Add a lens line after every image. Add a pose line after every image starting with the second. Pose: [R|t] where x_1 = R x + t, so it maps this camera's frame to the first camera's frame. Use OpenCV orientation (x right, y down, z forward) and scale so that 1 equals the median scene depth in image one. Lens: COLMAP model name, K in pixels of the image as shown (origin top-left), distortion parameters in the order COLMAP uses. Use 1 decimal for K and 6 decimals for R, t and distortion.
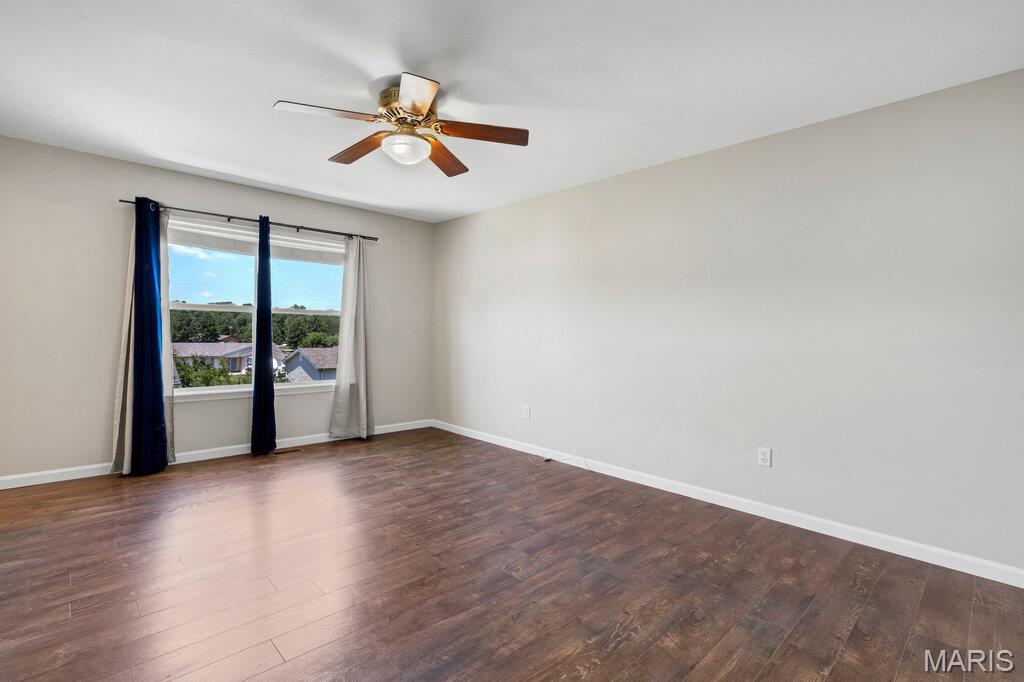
lens RADIAL K [[471.4, 0, 512.8], [0, 471.4, 338.0], [0, 0, 1]] dist [-0.002880, -0.000410]
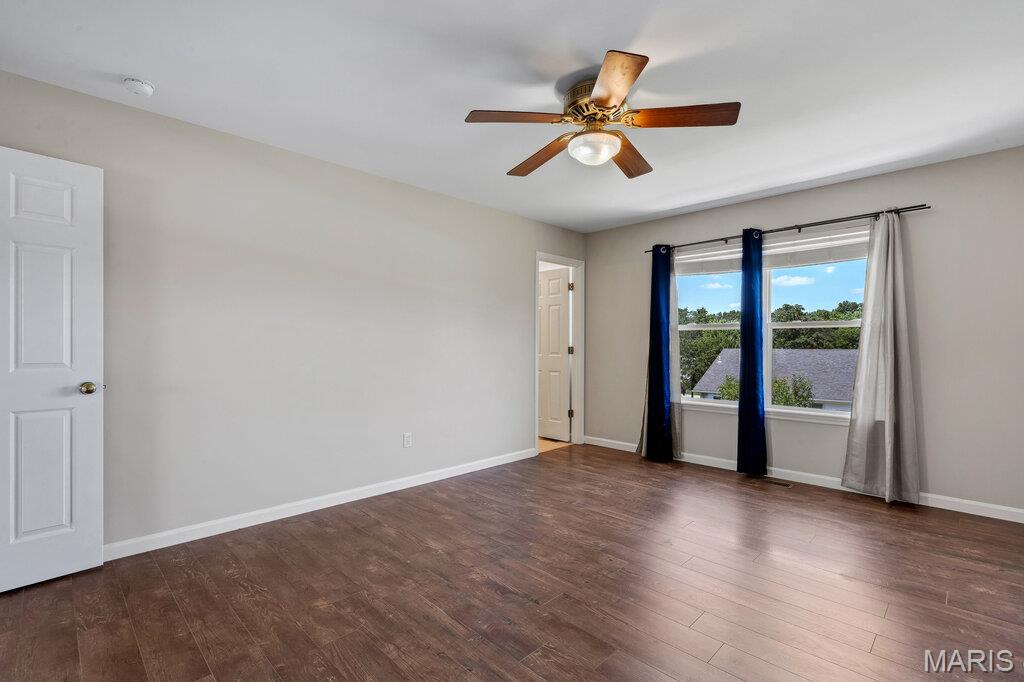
lens RADIAL K [[471.4, 0, 512.8], [0, 471.4, 338.0], [0, 0, 1]] dist [-0.002880, -0.000410]
pose [[0.014845, -0.034505, -0.999294, 0.470087], [-0.014638, 0.999290, -0.034722, 0.006801], [0.999783, 0.015143, 0.014330, 0.561672]]
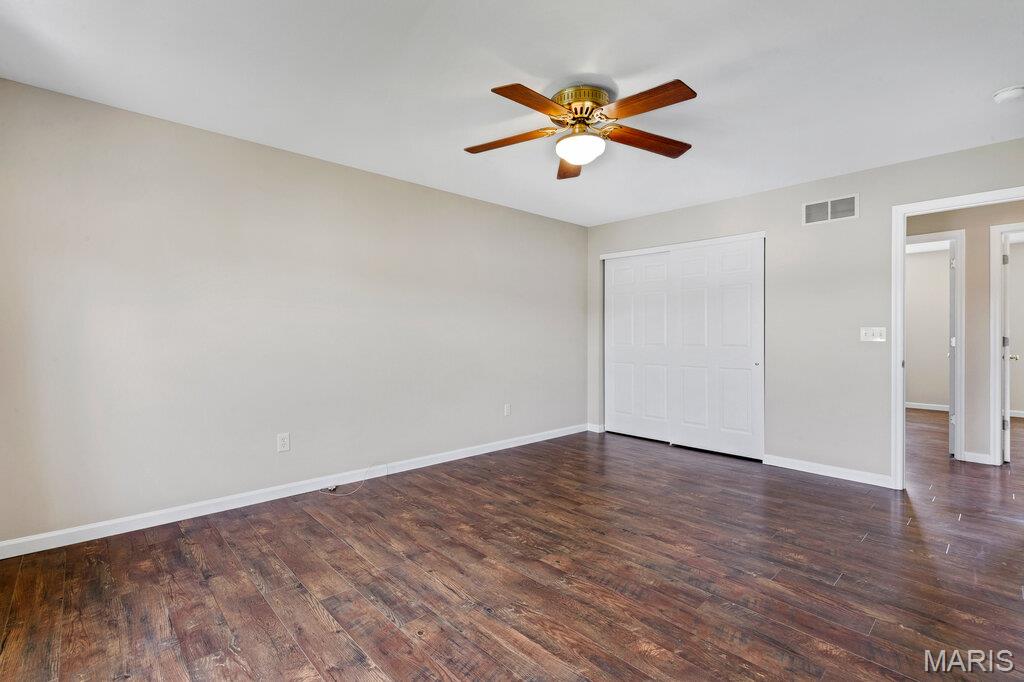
lens RADIAL K [[471.4, 0, 512.8], [0, 471.4, 338.0], [0, 0, 1]] dist [-0.002880, -0.000410]
pose [[0.021704, -0.030588, 0.999296, -0.806867], [0.011217, 0.999476, 0.030350, -0.022990], [-0.999702, 0.010550, 0.022036, 0.754724]]
